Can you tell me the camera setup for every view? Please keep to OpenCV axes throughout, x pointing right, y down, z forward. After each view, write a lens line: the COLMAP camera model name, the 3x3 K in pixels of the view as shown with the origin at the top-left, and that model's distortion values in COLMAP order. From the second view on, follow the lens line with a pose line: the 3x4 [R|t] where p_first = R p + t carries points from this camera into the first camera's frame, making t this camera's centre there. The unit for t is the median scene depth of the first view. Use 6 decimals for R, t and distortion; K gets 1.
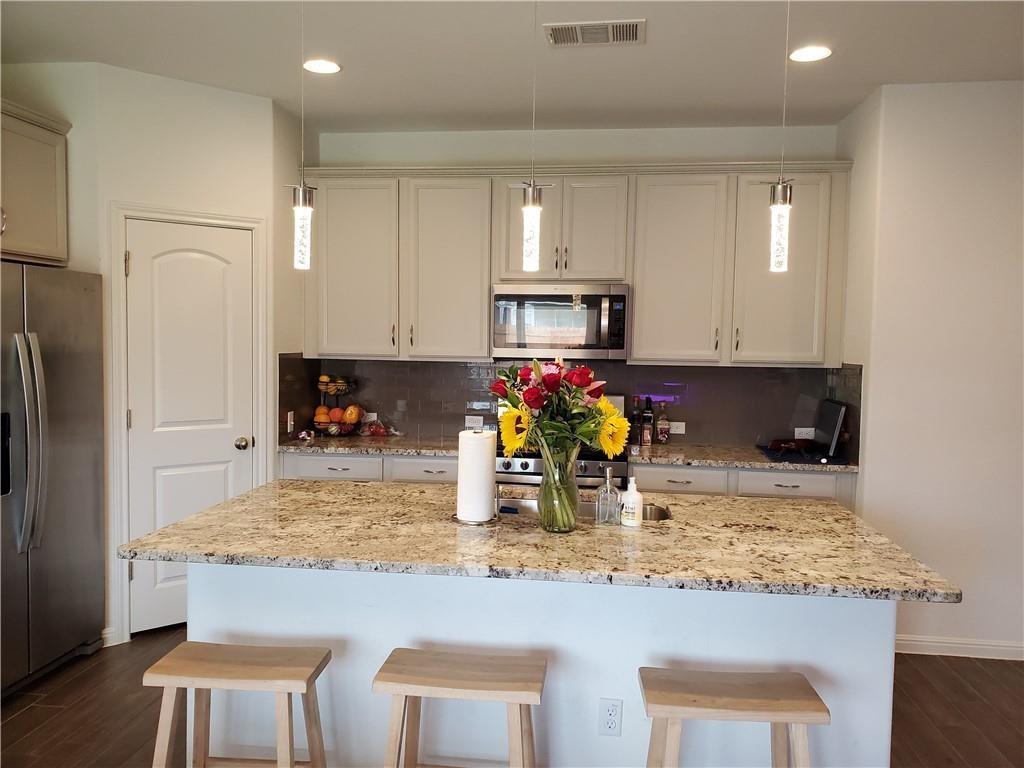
lens RADIAL K [[797.4, 0, 512.0], [0, 797.4, 384.0], [0, 0, 1]] dist [0.004673, 0.003268]
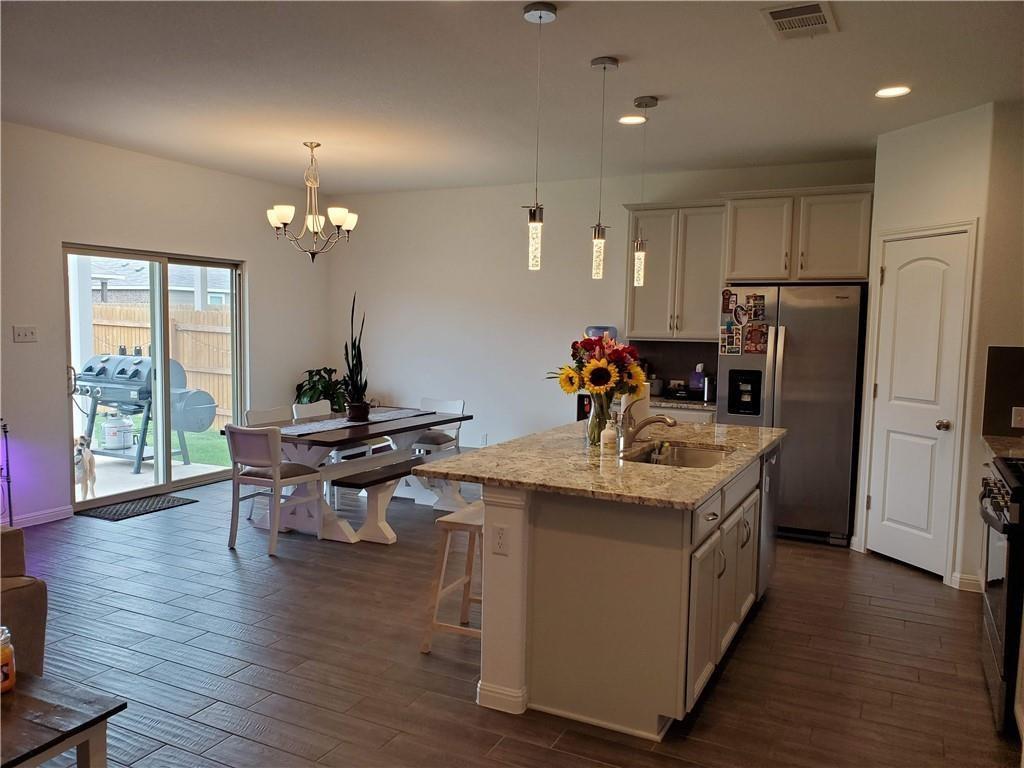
lens RADIAL K [[797.4, 0, 512.0], [0, 797.4, 384.0], [0, 0, 1]] dist [0.004673, 0.003268]
pose [[-0.332390, 0.053799, -0.941606, 0.987813], [-0.074319, 0.993773, 0.083015, -0.032968], [0.940209, 0.097572, -0.326322, 0.848758]]
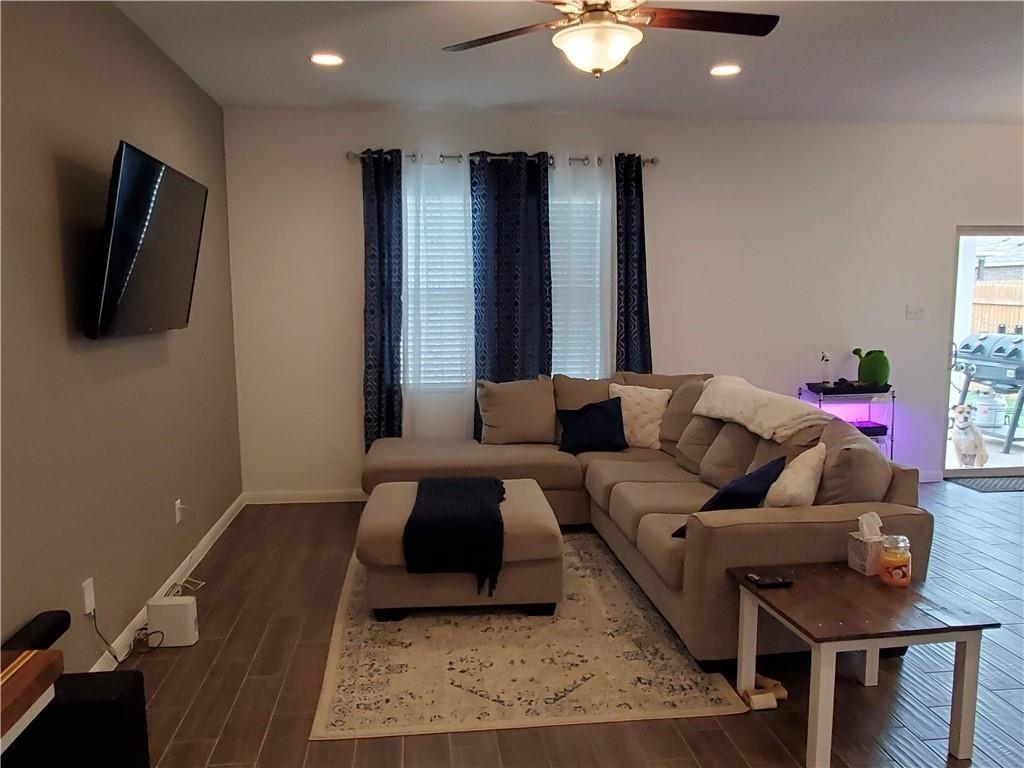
lens RADIAL K [[800.1, 0, 510.9], [0, 800.1, 399.9], [0, 0, 1]] dist [-0.004300, -0.003523]
pose [[-0.972256, 0.020276, -0.233040, 1.515723], [-0.022782, 0.983293, 0.180600, -0.043856], [0.232808, 0.180898, -0.955550, 1.239968]]
